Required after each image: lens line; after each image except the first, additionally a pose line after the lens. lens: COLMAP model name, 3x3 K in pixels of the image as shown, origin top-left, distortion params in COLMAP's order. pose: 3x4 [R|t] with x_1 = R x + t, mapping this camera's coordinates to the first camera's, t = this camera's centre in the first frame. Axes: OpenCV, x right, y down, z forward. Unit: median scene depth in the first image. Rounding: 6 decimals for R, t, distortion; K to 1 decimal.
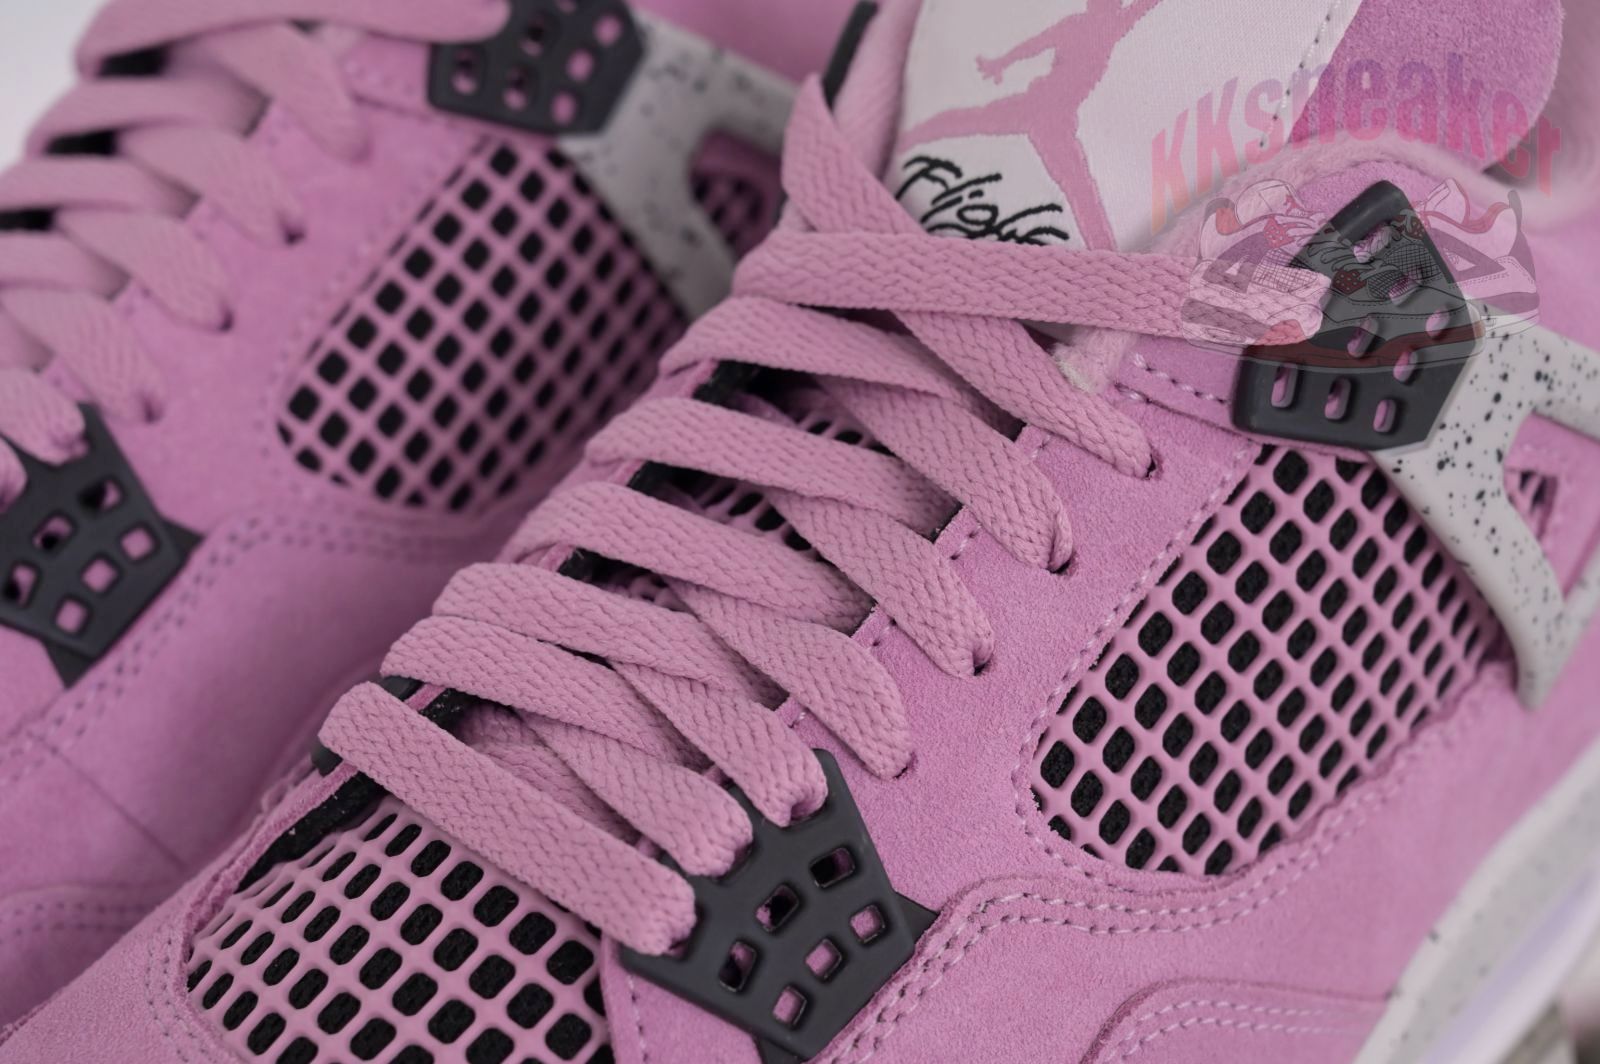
lens RADIAL K [[3192.2, 0, 814.6], [0, 3192.2, 540.7], [0, 0, 1]] dist [-0.008008, 0.000000]
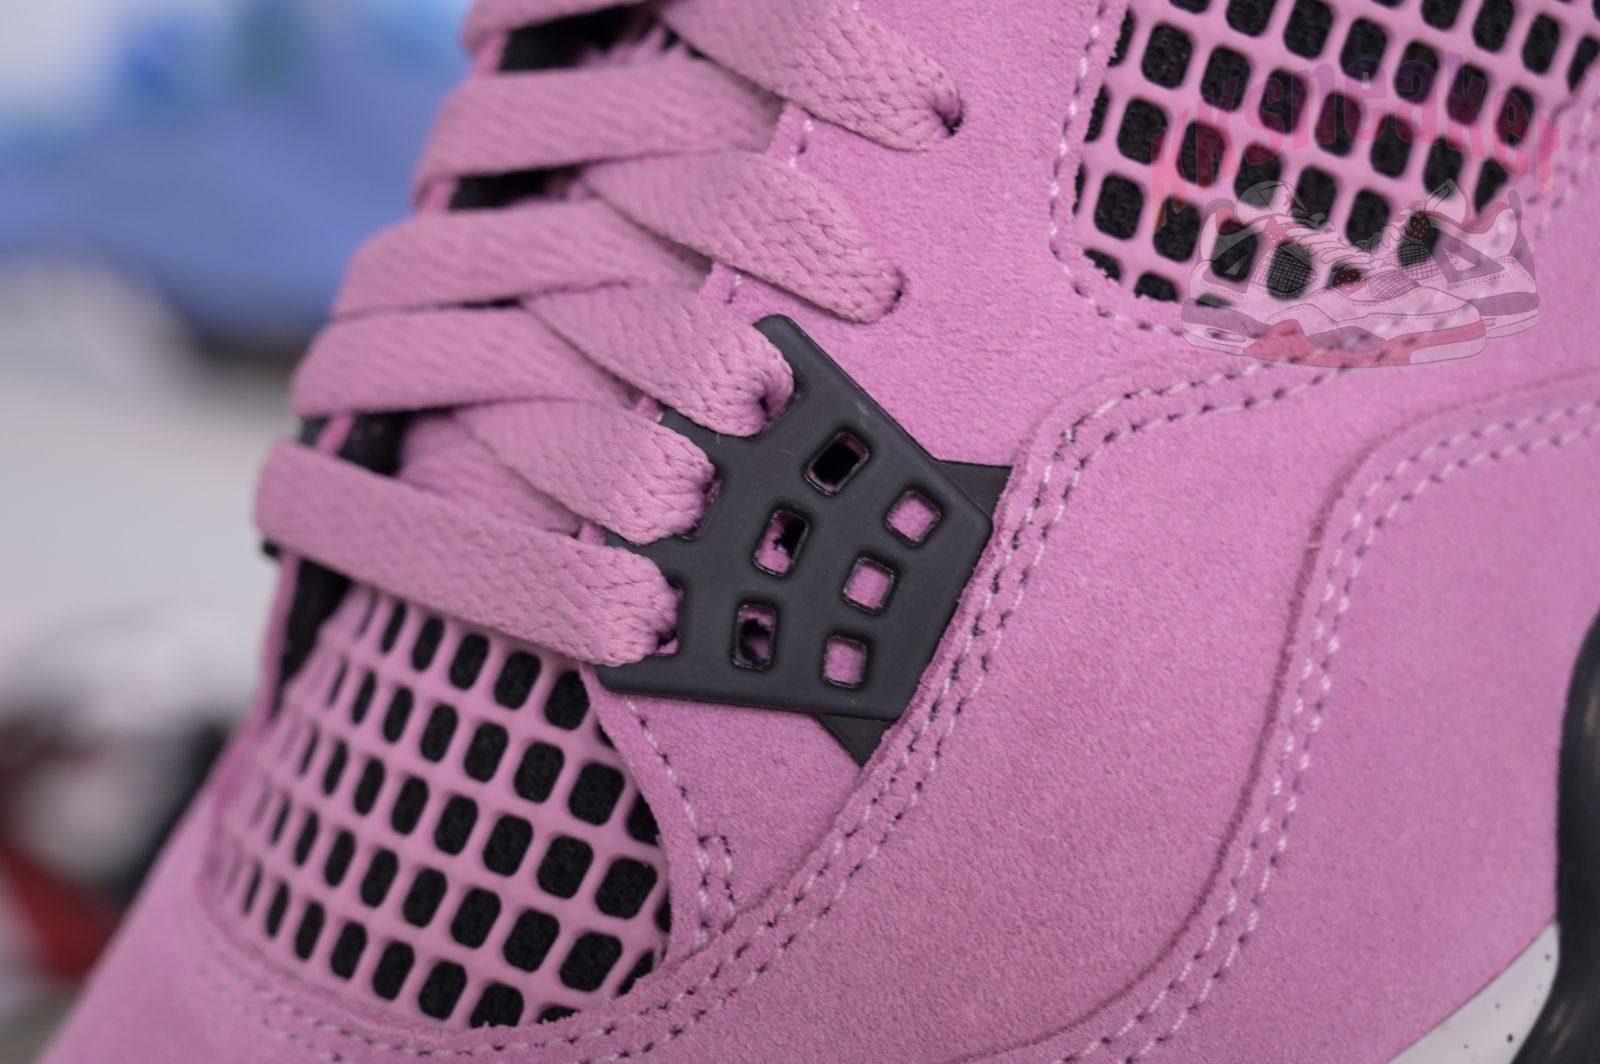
lens RADIAL K [[3192.2, 0, 794.5], [0, 3192.2, 529.8], [0, 0, 1]] dist [-0.008008, 0.000000]
pose [[0.890685, -0.340292, -0.301467, 0.205534], [0.376927, 0.923503, 0.071193, 0.059619], [0.254179, -0.177041, 0.950815, 0.294936]]
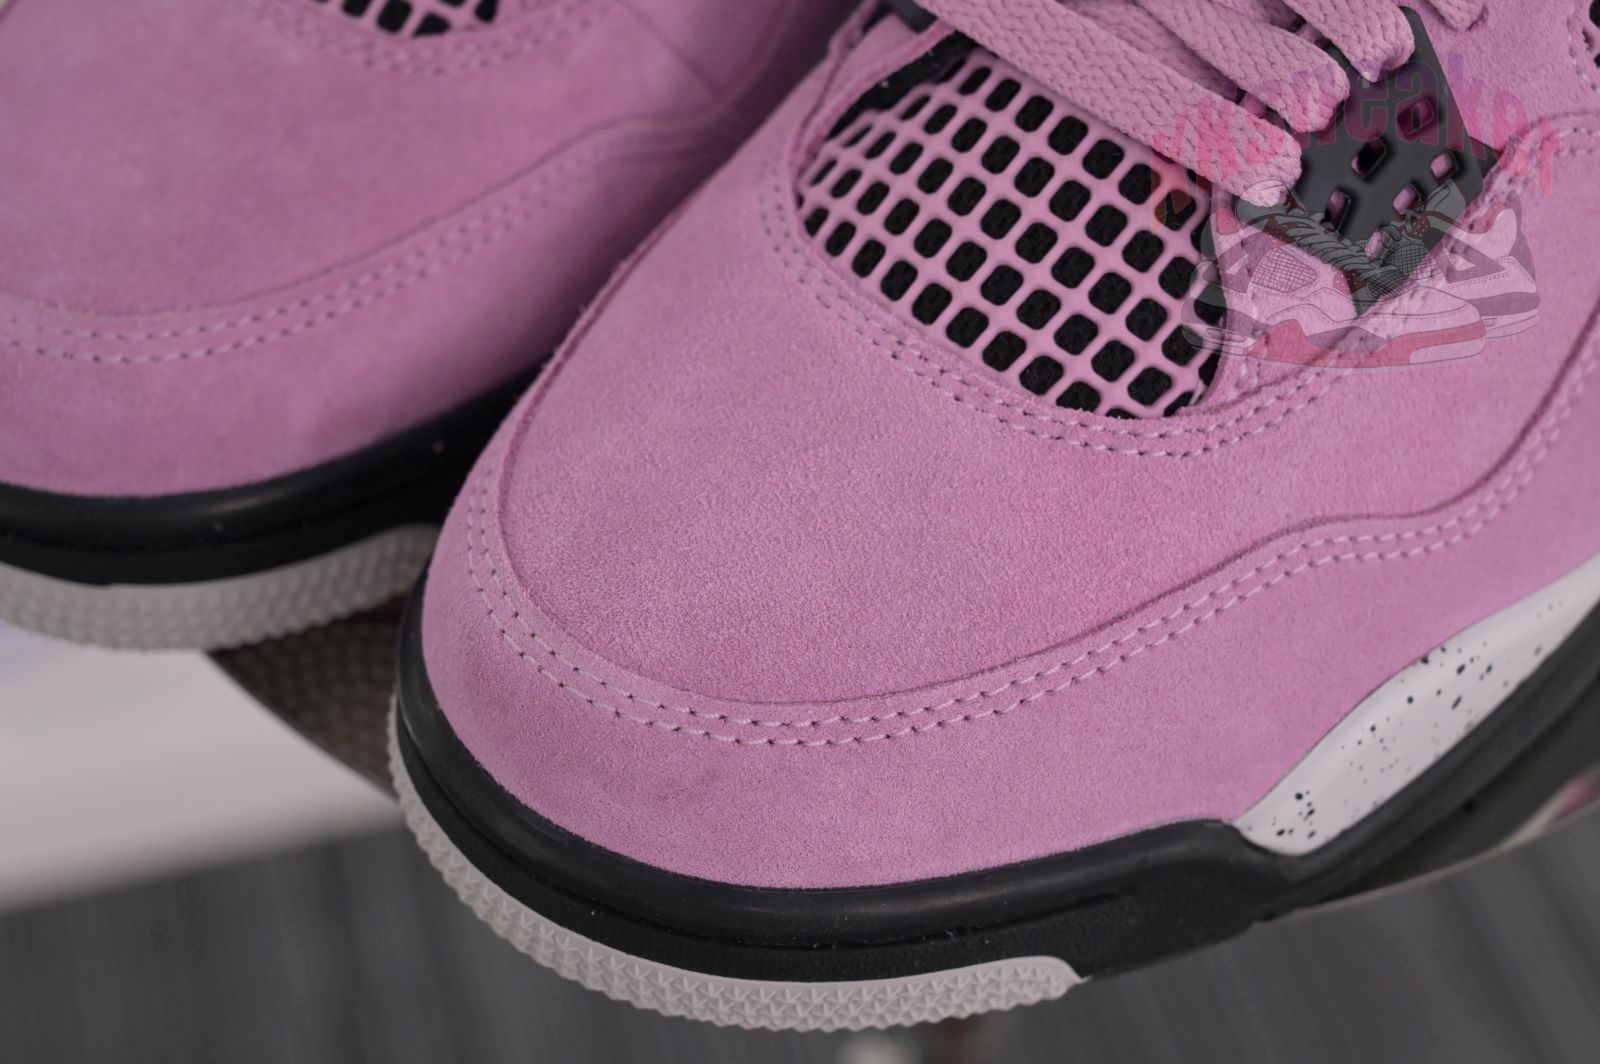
lens RADIAL K [[3192.2, 0, 799.9], [0, 3192.2, 525.0], [0, 0, 1]] dist [-0.008008, 0.000000]
pose [[0.999554, -0.028393, 0.009257, -0.212687], [0.024135, 0.950575, 0.309554, -0.104523], [-0.017588, -0.309193, 0.950837, -0.072460]]
